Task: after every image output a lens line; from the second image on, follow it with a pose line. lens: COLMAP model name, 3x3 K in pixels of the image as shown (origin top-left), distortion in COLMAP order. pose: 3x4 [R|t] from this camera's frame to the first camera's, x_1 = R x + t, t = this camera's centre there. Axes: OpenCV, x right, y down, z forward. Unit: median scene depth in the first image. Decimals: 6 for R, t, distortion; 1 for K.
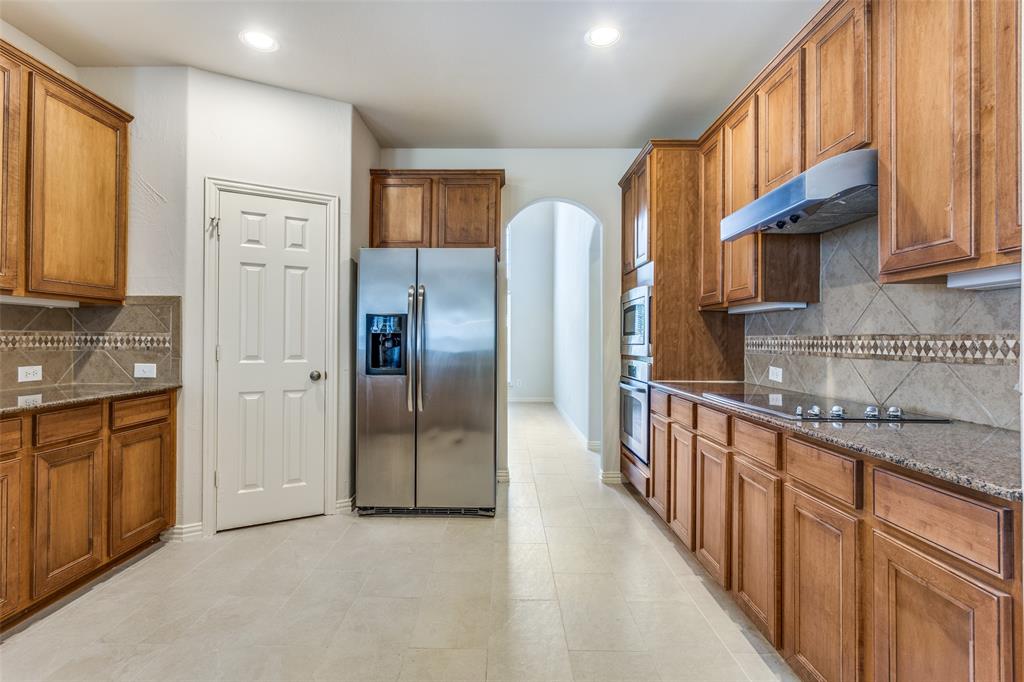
lens RADIAL K [[487.9, 0, 519.9], [0, 487.9, 332.1], [0, 0, 1]] dist [-0.006031, 0.002782]
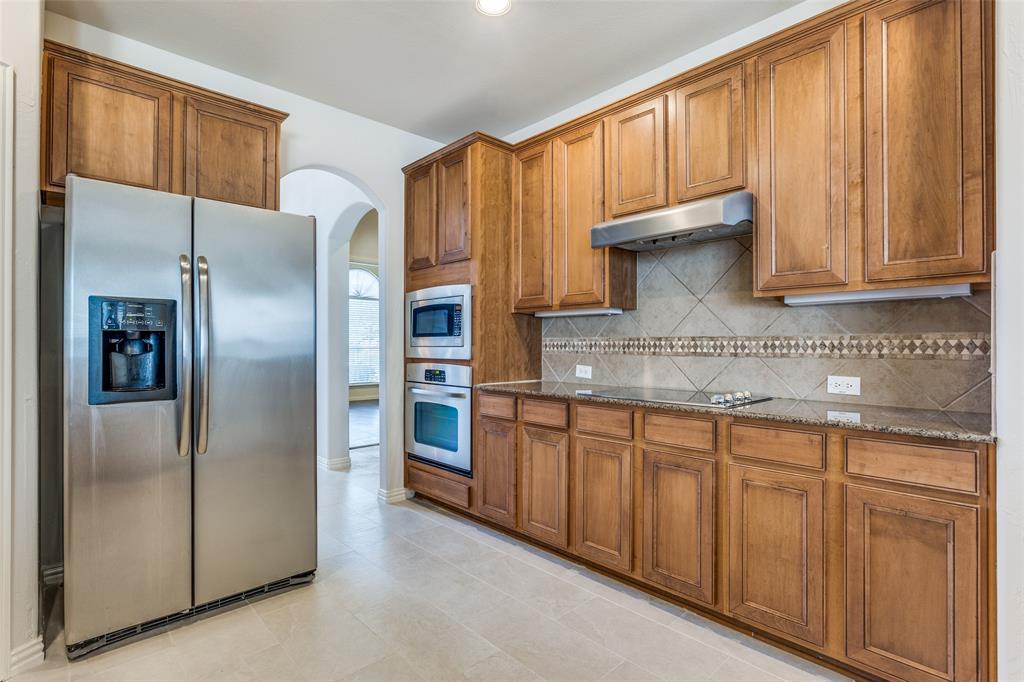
lens RADIAL K [[487.9, 0, 506.4], [0, 487.9, 337.3], [0, 0, 1]] dist [-0.006031, 0.002782]
pose [[0.736952, 0.003762, 0.675935, -0.380740], [-0.007551, 0.999968, 0.002667, 0.005350], [-0.675903, -0.007069, 0.736957, 0.292895]]
